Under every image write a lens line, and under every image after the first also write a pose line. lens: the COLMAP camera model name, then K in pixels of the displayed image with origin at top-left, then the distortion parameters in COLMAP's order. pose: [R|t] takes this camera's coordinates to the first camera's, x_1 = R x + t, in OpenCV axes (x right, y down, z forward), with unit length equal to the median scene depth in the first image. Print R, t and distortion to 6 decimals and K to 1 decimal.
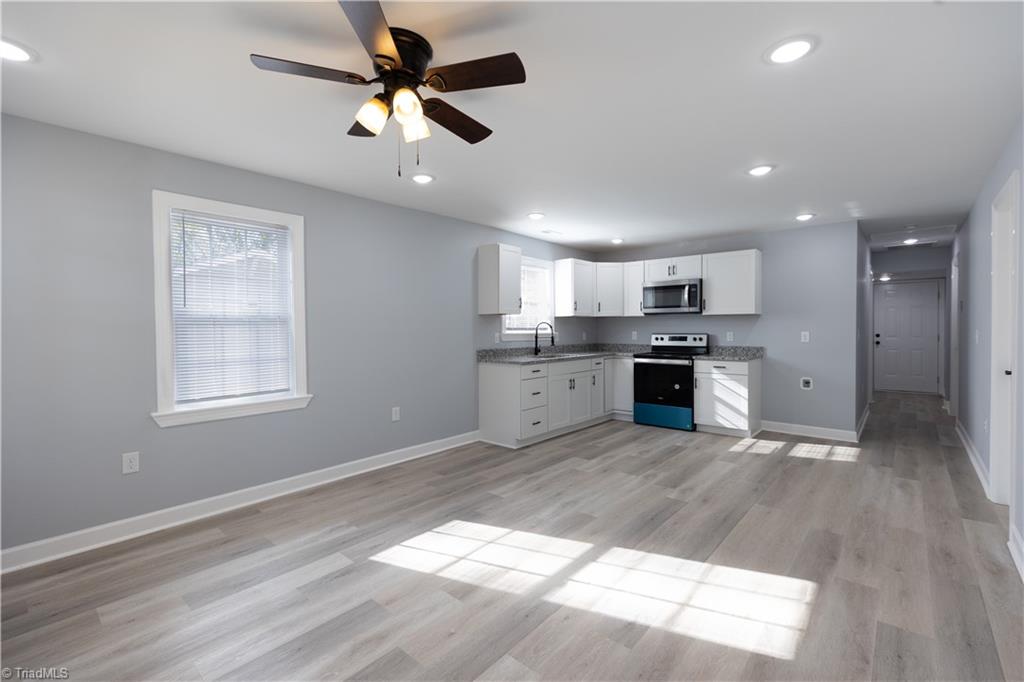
lens RADIAL K [[462.3, 0, 512.0], [0, 462.3, 328.6], [0, 0, 1]] dist [0.001936, 0.000436]
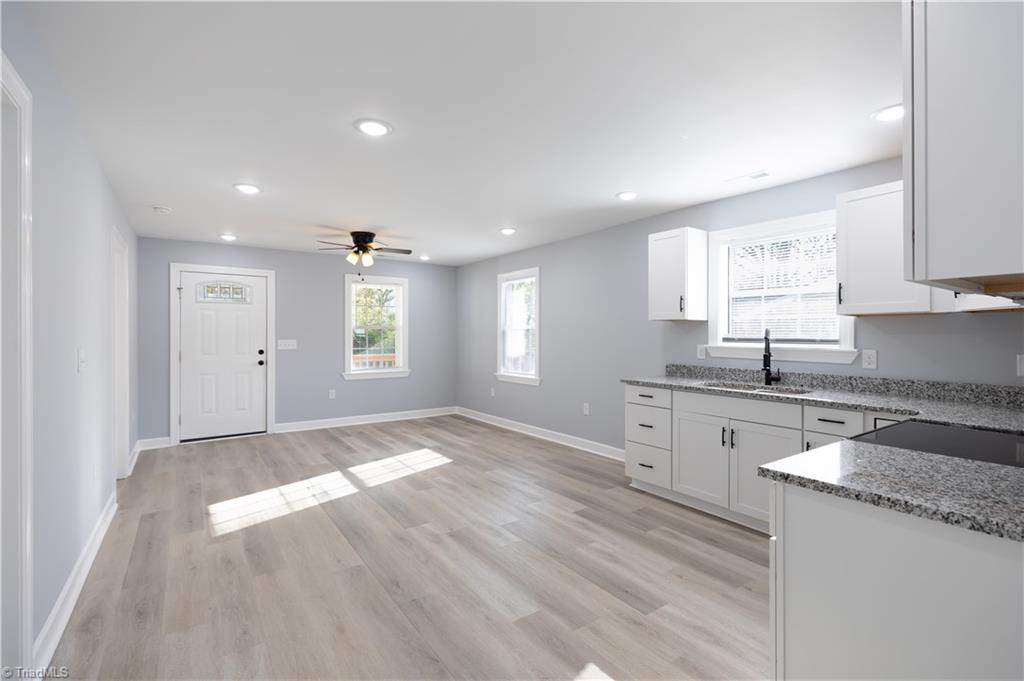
lens RADIAL K [[462.3, 0, 512.0], [0, 462.3, 328.1], [0, 0, 1]] dist [0.001936, 0.000436]
pose [[-0.249616, -0.007975, -0.968312, 1.046941], [-0.001346, 0.999968, -0.007888, -0.015400], [0.968344, -0.000666, -0.249618, 1.226118]]
